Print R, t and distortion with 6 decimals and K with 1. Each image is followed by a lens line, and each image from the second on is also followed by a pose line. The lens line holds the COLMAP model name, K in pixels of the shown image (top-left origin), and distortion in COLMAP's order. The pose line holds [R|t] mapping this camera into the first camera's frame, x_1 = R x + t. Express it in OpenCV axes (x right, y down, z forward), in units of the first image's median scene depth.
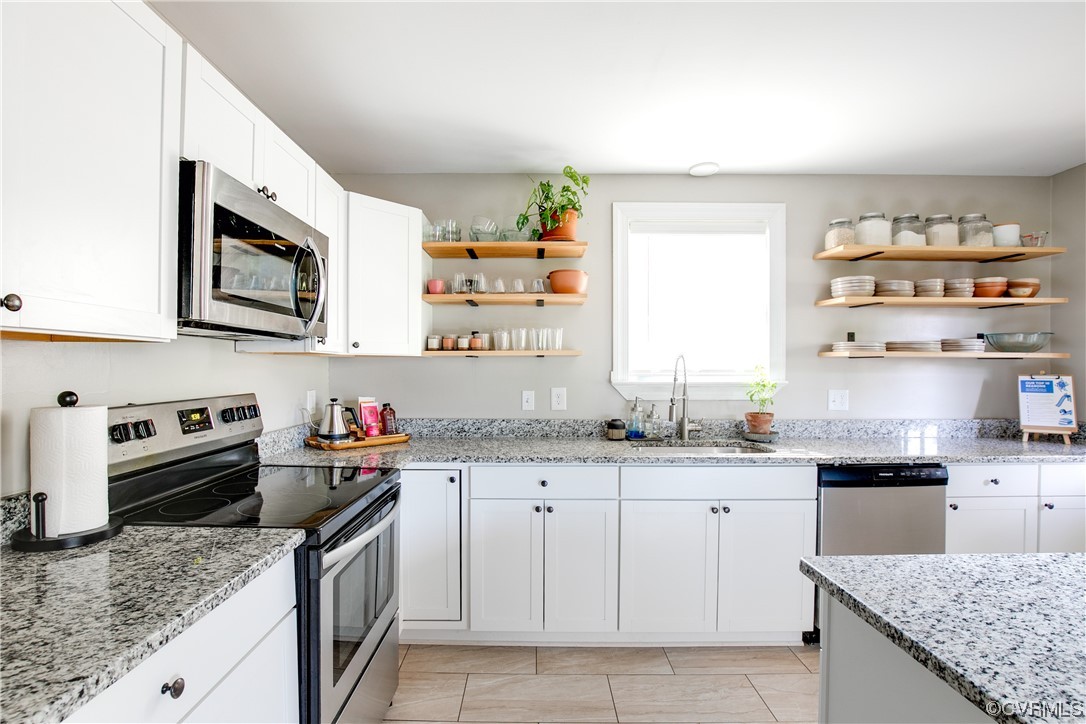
lens RADIAL K [[502.3, 0, 547.0], [0, 502.3, 370.9], [0, 0, 1]] dist [-0.039711, 0.007645]
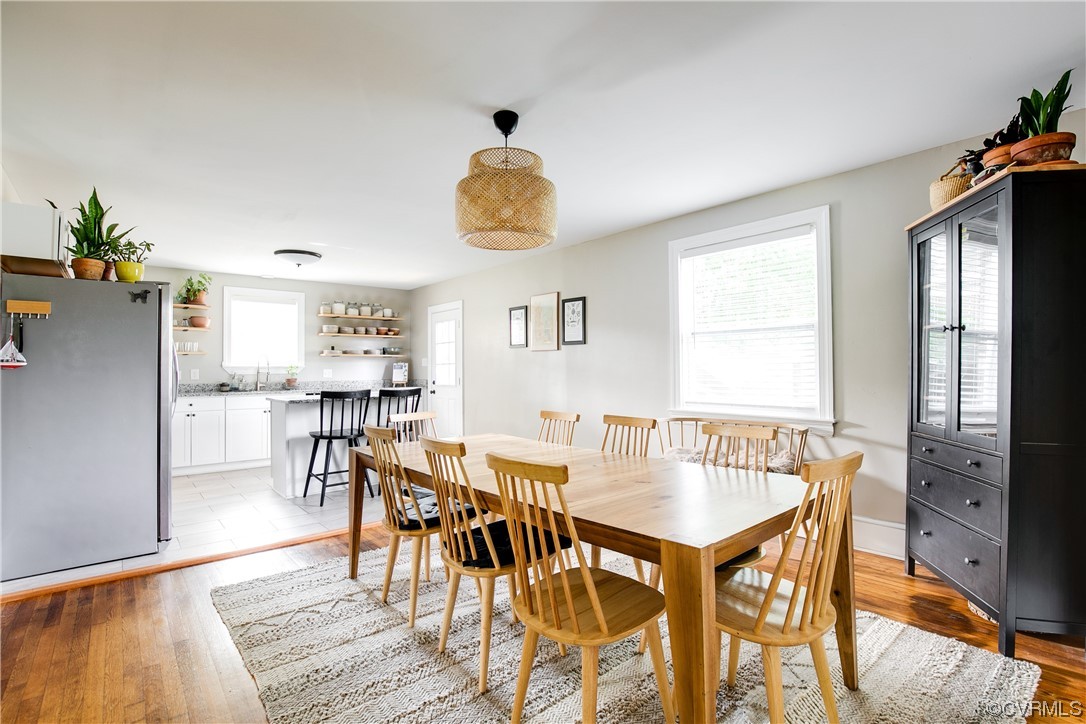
lens RADIAL K [[502.3, 0, 538.1], [0, 502.3, 358.3], [0, 0, 1]] dist [-0.039711, 0.007645]
pose [[0.775120, 0.006330, 0.631783, -0.188273], [0.013837, 0.999540, -0.026990, 0.069466], [-0.631663, 0.029662, 0.774676, -1.722295]]
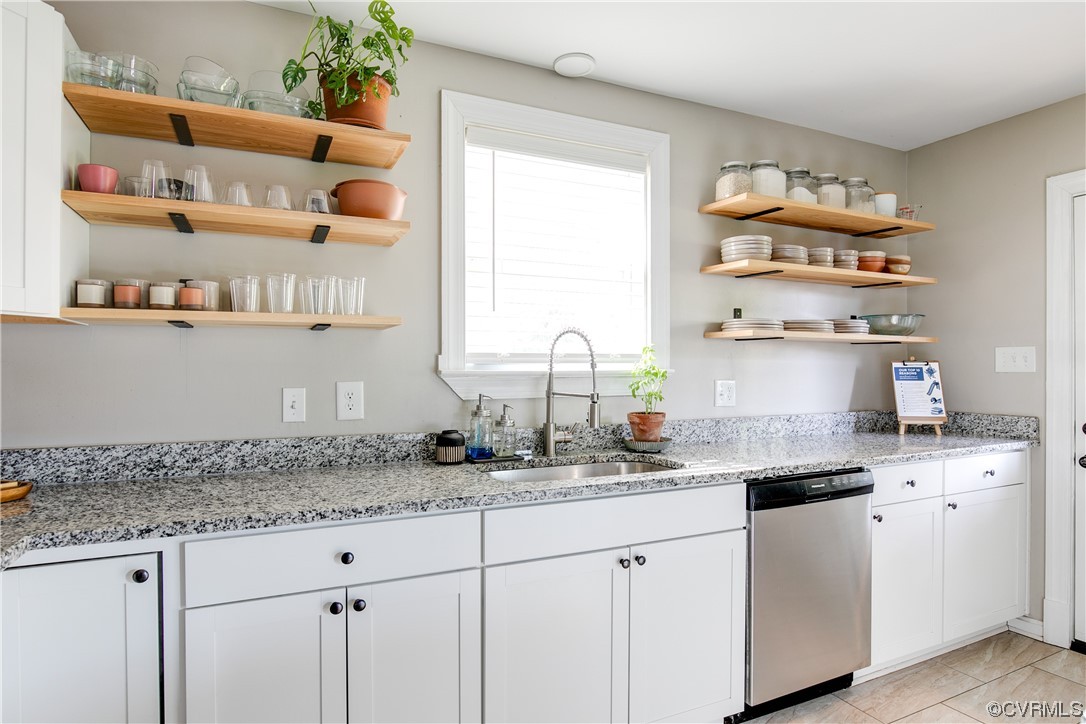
lens RADIAL K [[596.6, 0, 569.1], [0, 596.6, 365.5], [0, 0, 1]] dist [-0.019041, -0.000569]
pose [[0.897637, -0.000444, 0.440736, -0.060249], [0.003858, 0.999969, -0.006850, 0.021577], [-0.440719, 0.007850, 0.897611, 0.275465]]
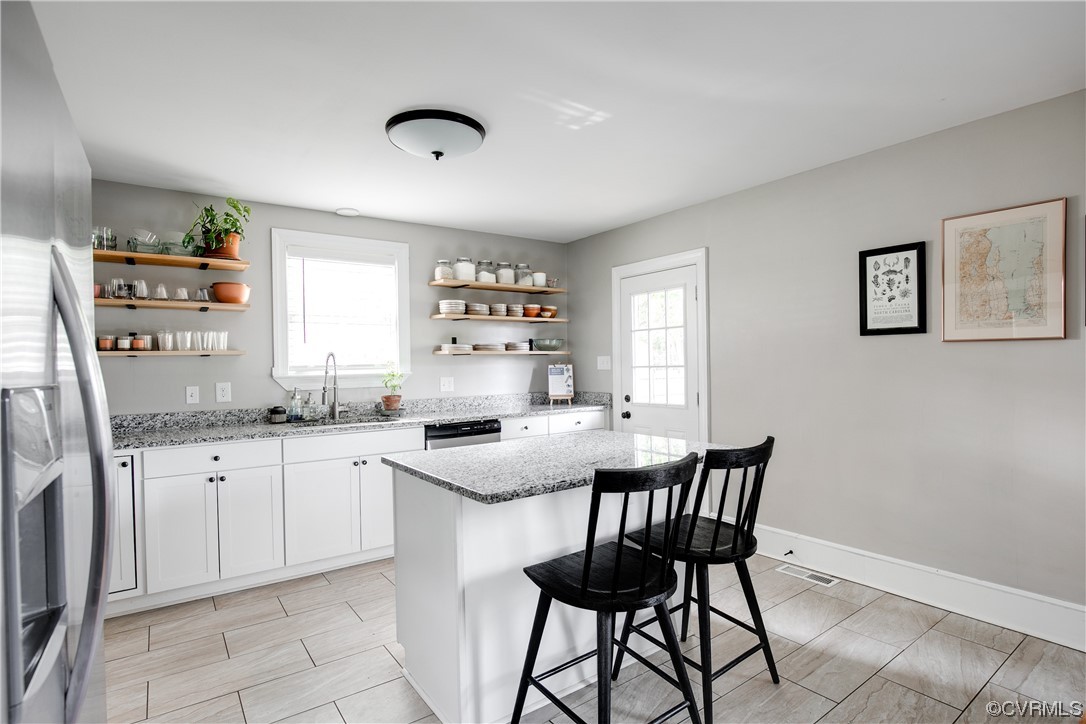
lens RADIAL K [[518.9, 0, 533.3], [0, 518.9, 366.6], [0, 0, 1]] dist [-0.030373, 0.001354]
pose [[0.823957, -0.019087, 0.566330, -0.061980], [0.020486, 0.999783, 0.003892, 0.007104], [-0.566281, 0.008395, 0.824169, -0.412908]]
